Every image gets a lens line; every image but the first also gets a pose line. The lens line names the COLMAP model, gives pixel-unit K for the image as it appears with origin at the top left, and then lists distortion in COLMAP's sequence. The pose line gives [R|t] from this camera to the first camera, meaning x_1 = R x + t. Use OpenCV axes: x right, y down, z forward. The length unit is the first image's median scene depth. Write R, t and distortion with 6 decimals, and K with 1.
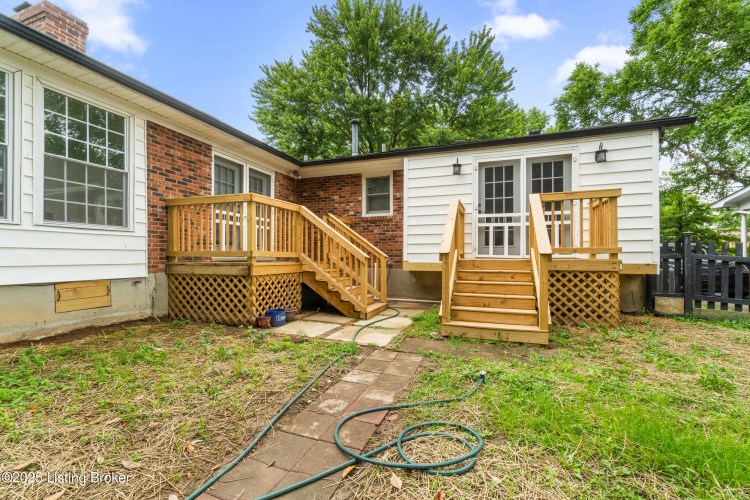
lens RADIAL K [[327.4, 0, 372.2], [0, 327.4, 258.9], [0, 0, 1]] dist [-0.002572, -0.001148]
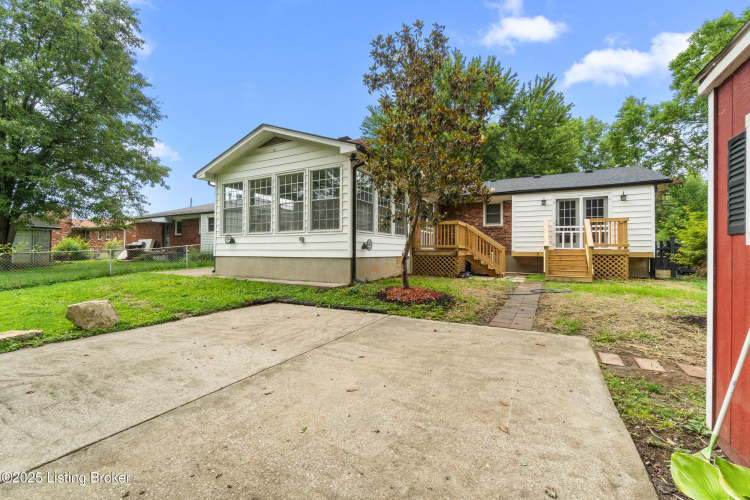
lens RADIAL K [[322.6, 0, 369.8], [0, 322.6, 250.0], [0, 0, 1]] dist [-0.004775, -0.000141]
pose [[0.989306, 0.004923, -0.145769, -0.480141], [-0.006598, 0.999918, -0.011013, 0.029749], [0.145703, 0.011857, 0.989257, -1.027806]]
